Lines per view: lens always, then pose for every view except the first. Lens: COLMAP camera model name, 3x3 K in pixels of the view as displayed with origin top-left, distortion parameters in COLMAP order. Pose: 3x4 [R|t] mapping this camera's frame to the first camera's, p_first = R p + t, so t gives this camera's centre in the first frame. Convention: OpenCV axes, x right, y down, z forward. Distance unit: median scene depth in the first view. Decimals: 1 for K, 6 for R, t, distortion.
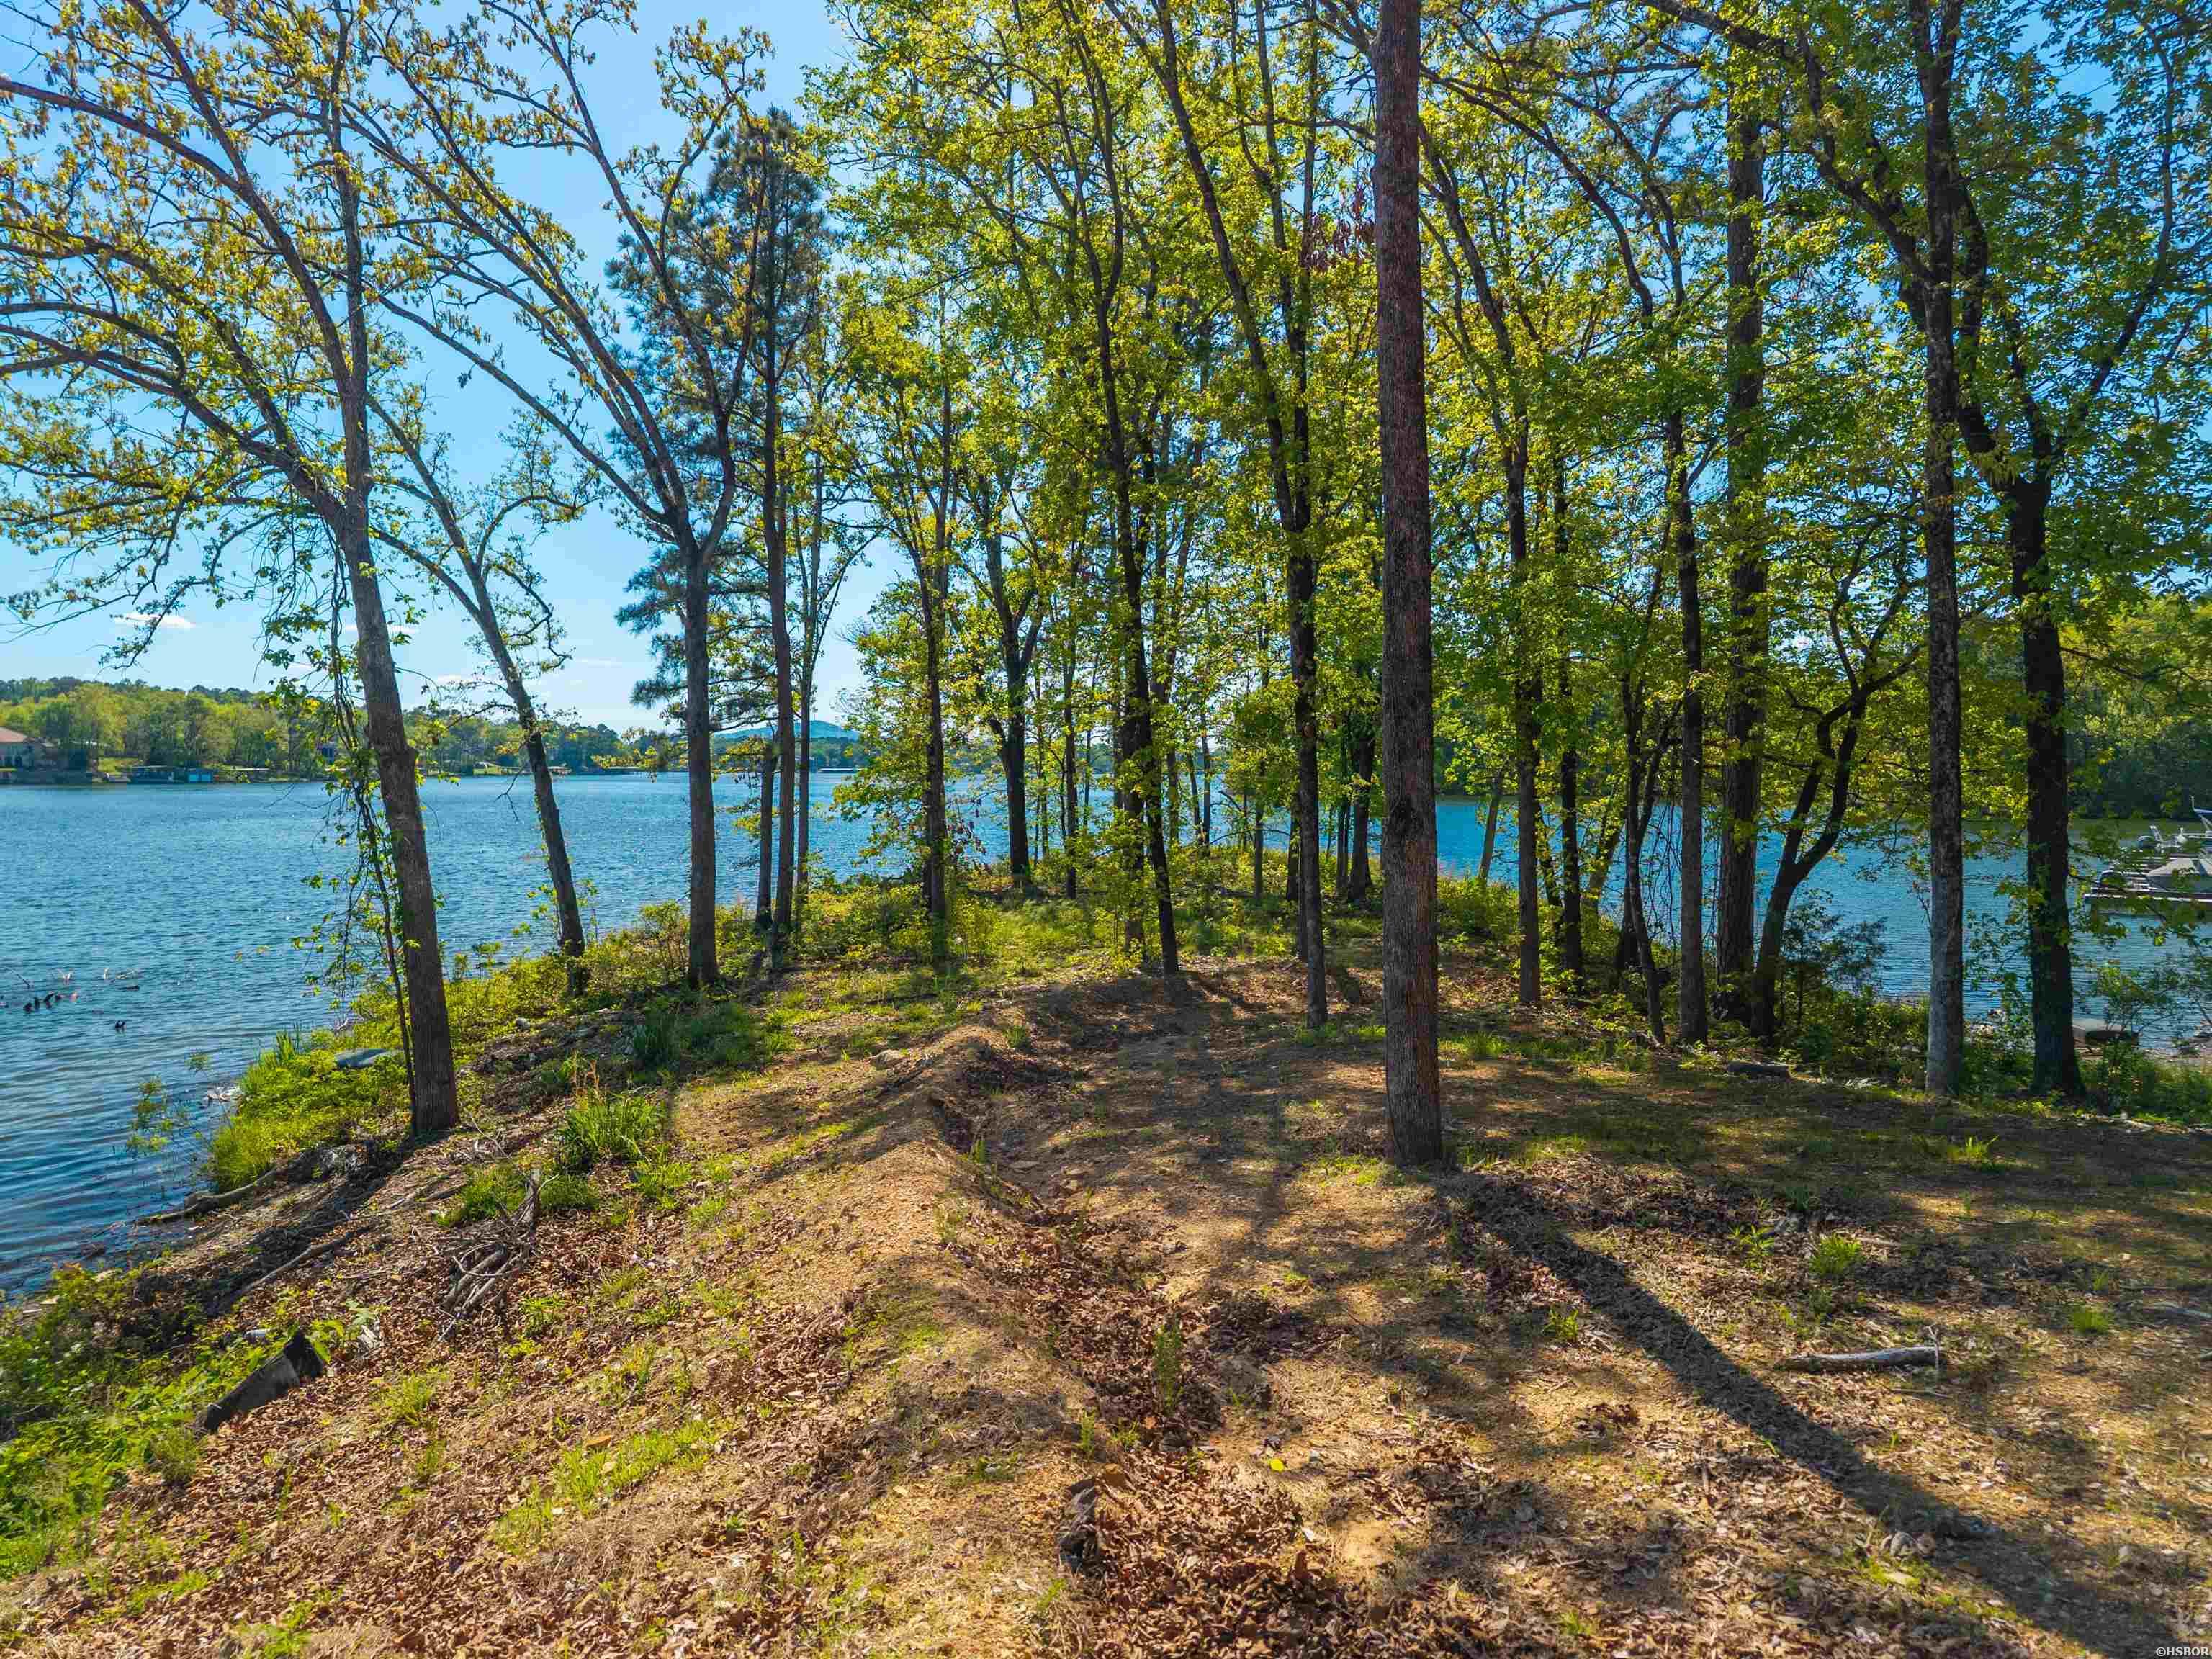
lens RADIAL K [[1453.0, 0, 1110.1], [0, 1453.0, 821.5], [0, 0, 1]] dist [0.022917, -0.031964]
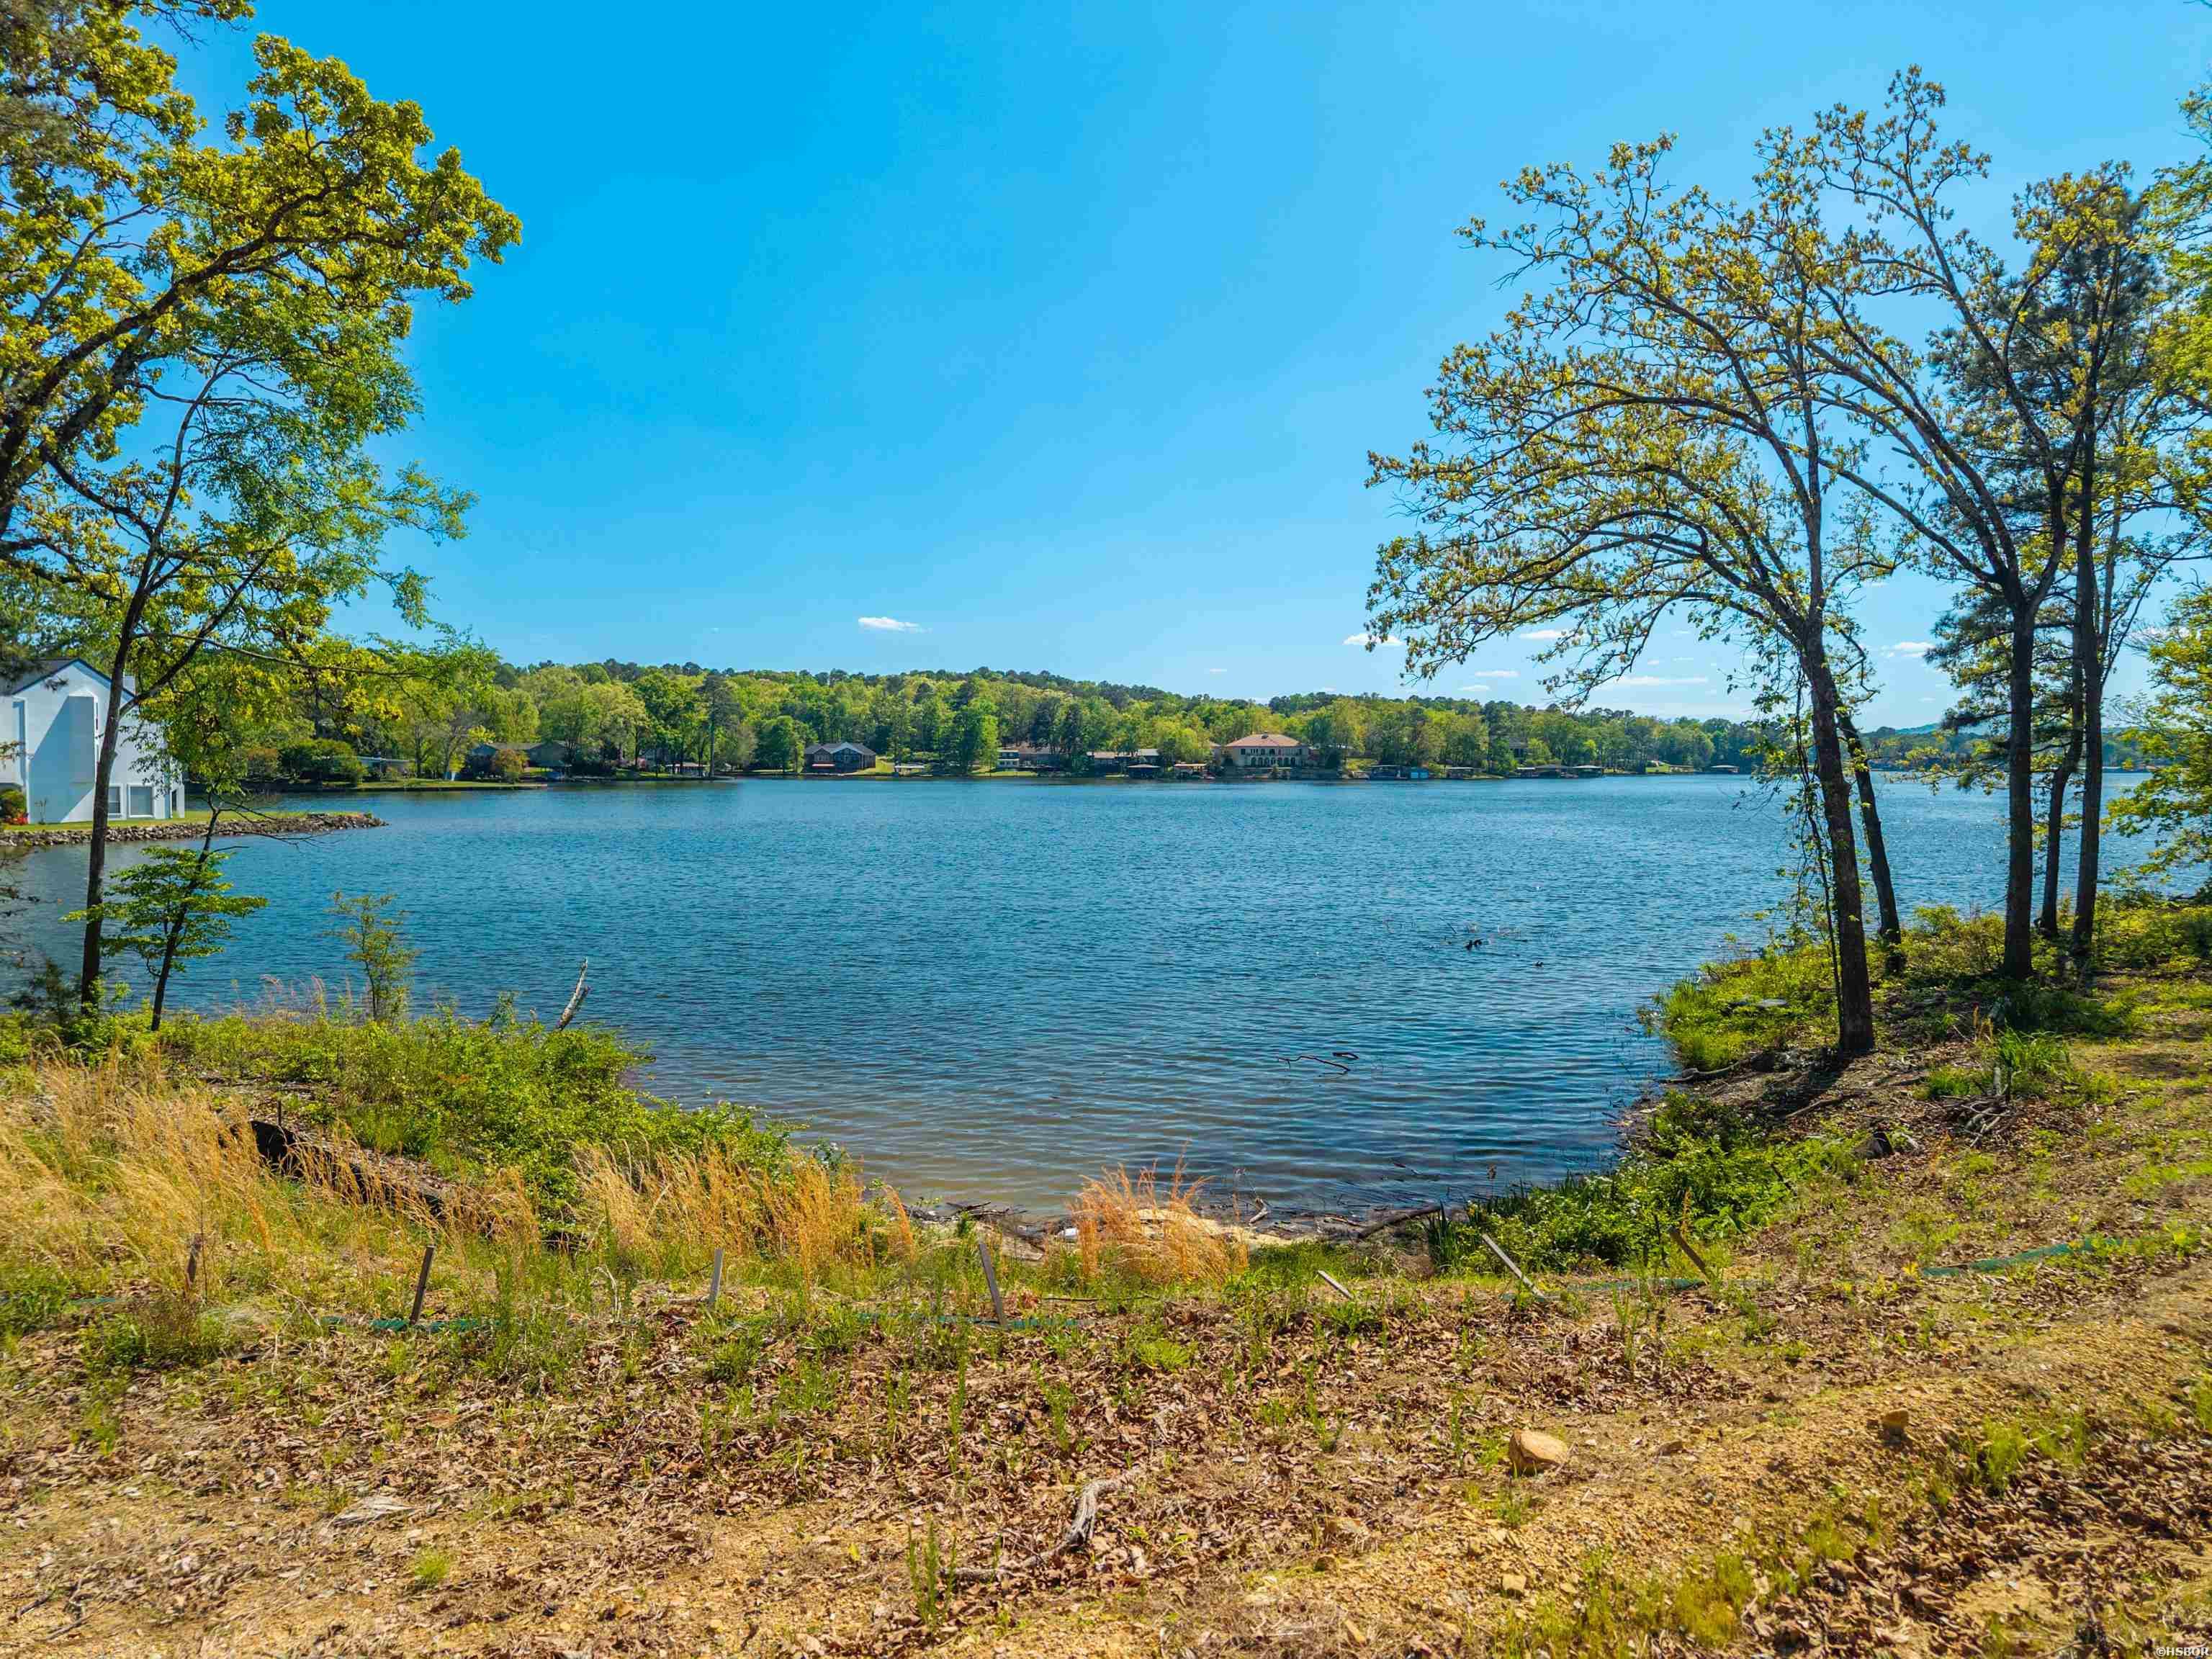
lens RADIAL K [[1453.0, 0, 1110.1], [0, 1453.0, 821.5], [0, 0, 1]] dist [0.022917, -0.031964]
pose [[0.725551, 0.027526, -0.687618, -0.007933], [-0.026665, 0.999574, 0.011878, -0.005801], [0.687652, 0.009717, 0.725976, -0.295893]]
